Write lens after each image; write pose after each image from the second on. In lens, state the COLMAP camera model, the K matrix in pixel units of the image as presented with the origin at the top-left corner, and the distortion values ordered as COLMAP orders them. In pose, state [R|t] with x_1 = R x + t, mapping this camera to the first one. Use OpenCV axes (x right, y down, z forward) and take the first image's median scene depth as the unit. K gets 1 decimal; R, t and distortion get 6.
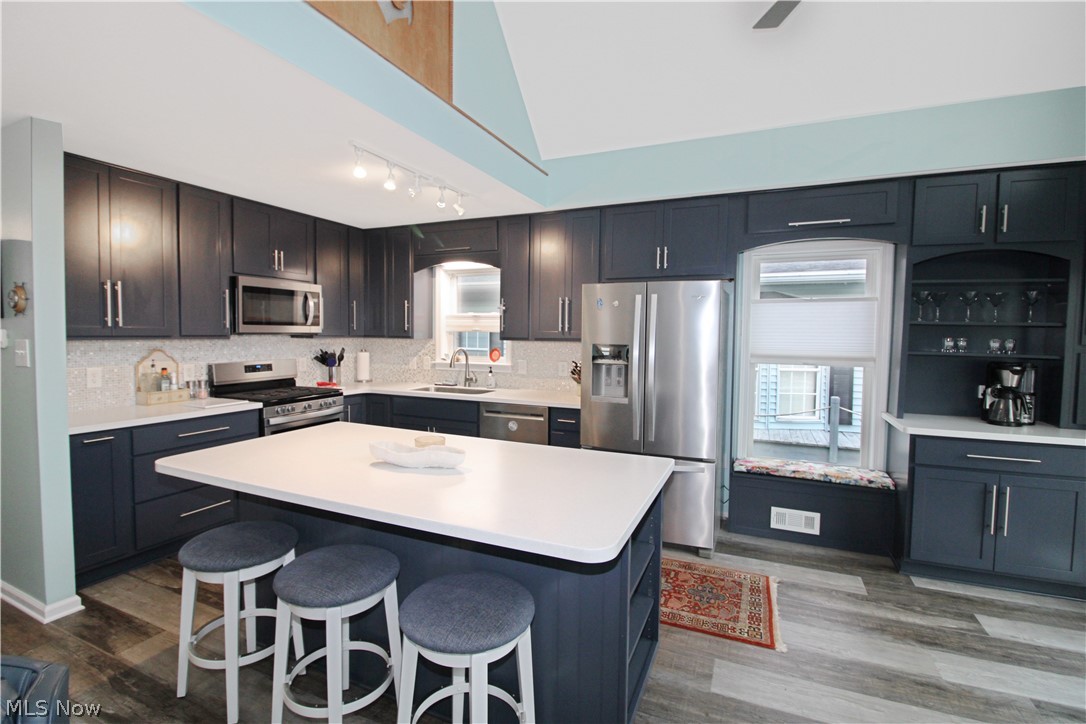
lens RADIAL K [[502.7, 0, 536.3], [0, 502.7, 357.3], [0, 0, 1]] dist [-0.000914, -0.011682]
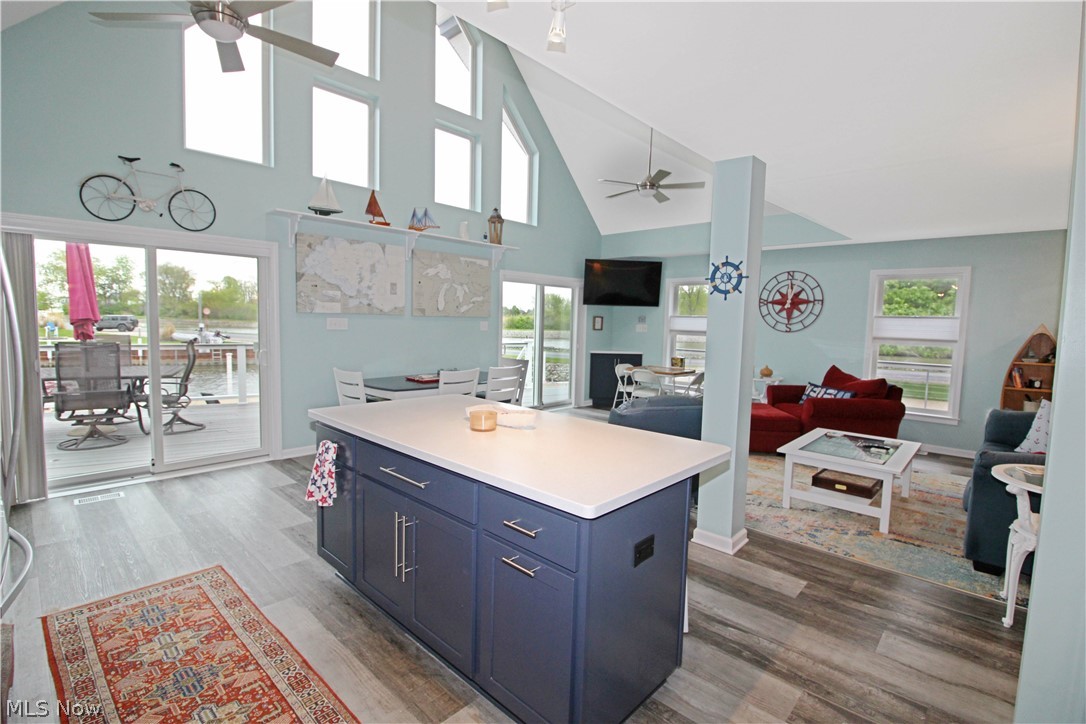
lens RADIAL K [[502.7, 0, 541.5], [0, 502.7, 358.9], [0, 0, 1]] dist [-0.000914, -0.011682]
pose [[-0.944540, -0.059901, 0.322887, -0.399114], [-0.019667, 0.991777, 0.126460, -0.055732], [-0.327807, 0.113096, -0.937951, 1.164877]]
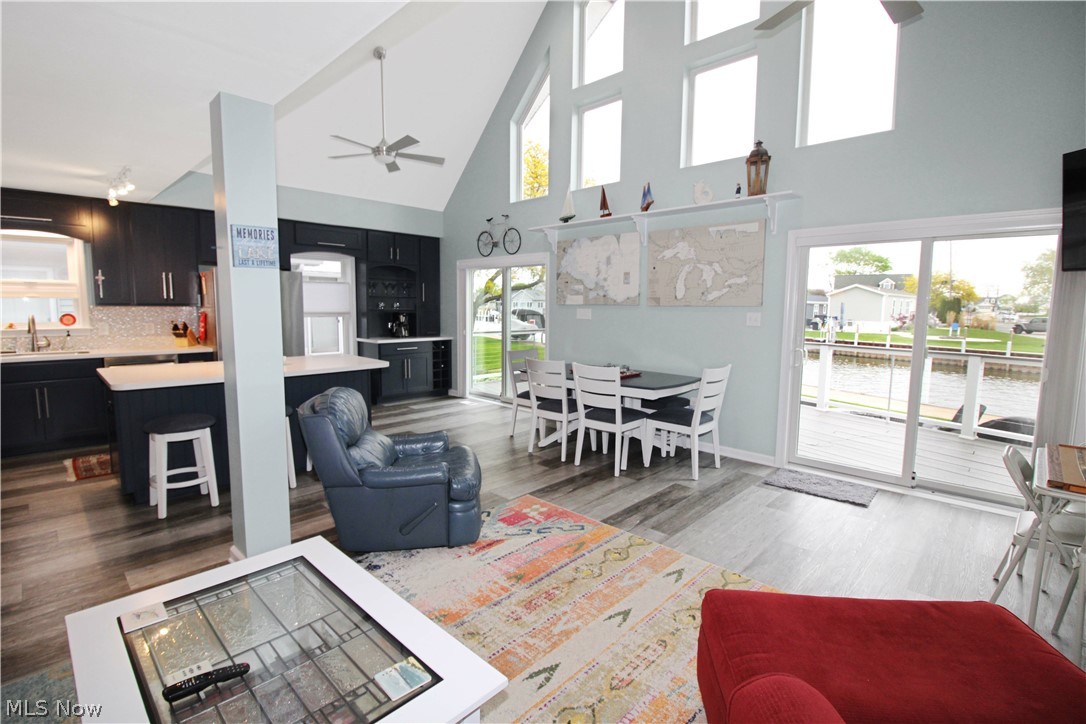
lens RADIAL K [[502.7, 0, 539.1], [0, 502.7, 356.7], [0, 0, 1]] dist [-0.000914, -0.011682]
pose [[0.341985, -0.104394, 0.933889, -0.969137], [0.038233, 0.994533, 0.097172, 0.011549], [-0.938927, 0.002474, 0.344107, -0.419272]]
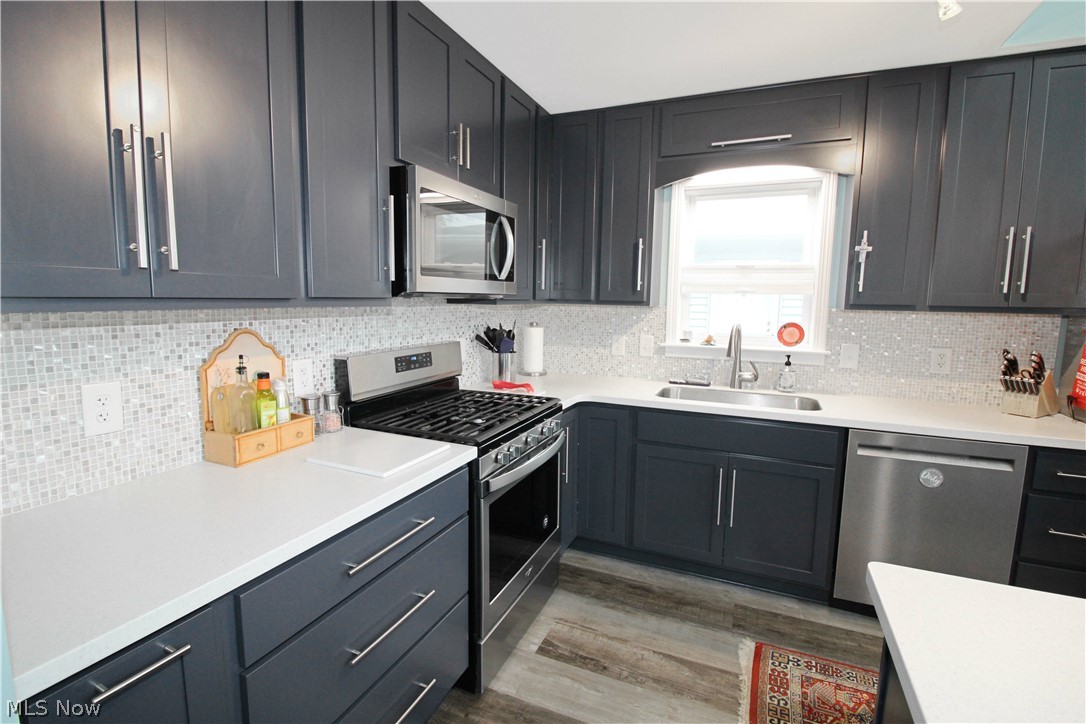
lens RADIAL K [[502.7, 0, 539.0], [0, 502.7, 357.7], [0, 0, 1]] dist [-0.000914, -0.011682]
pose [[0.999956, 0.002603, 0.009058, -0.493126], [-0.003220, 0.997627, 0.068774, -0.021929], [-0.008858, -0.068800, 0.997591, 0.548252]]
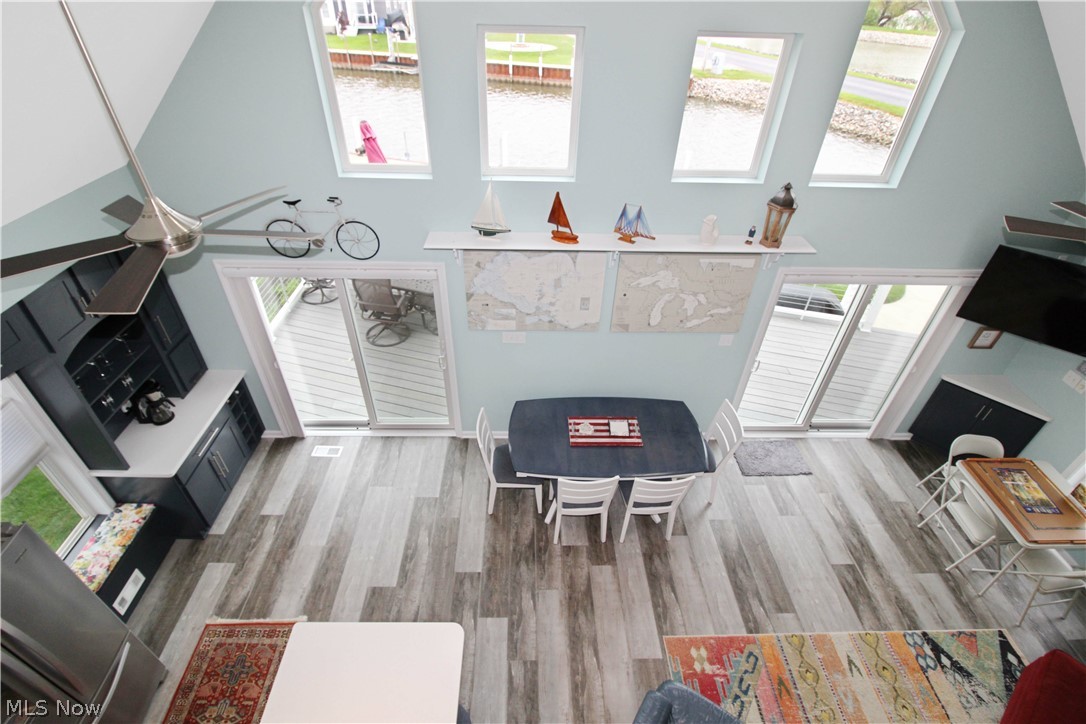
lens RADIAL K [[502.7, 0, 536.5], [0, 502.7, 358.8], [0, 0, 1]] dist [-0.000914, -0.011682]
pose [[-0.423242, -0.567149, 0.706546, -0.338430], [0.016592, 0.774856, 0.631921, -0.725148], [-0.905865, 0.279179, -0.318541, 0.373664]]
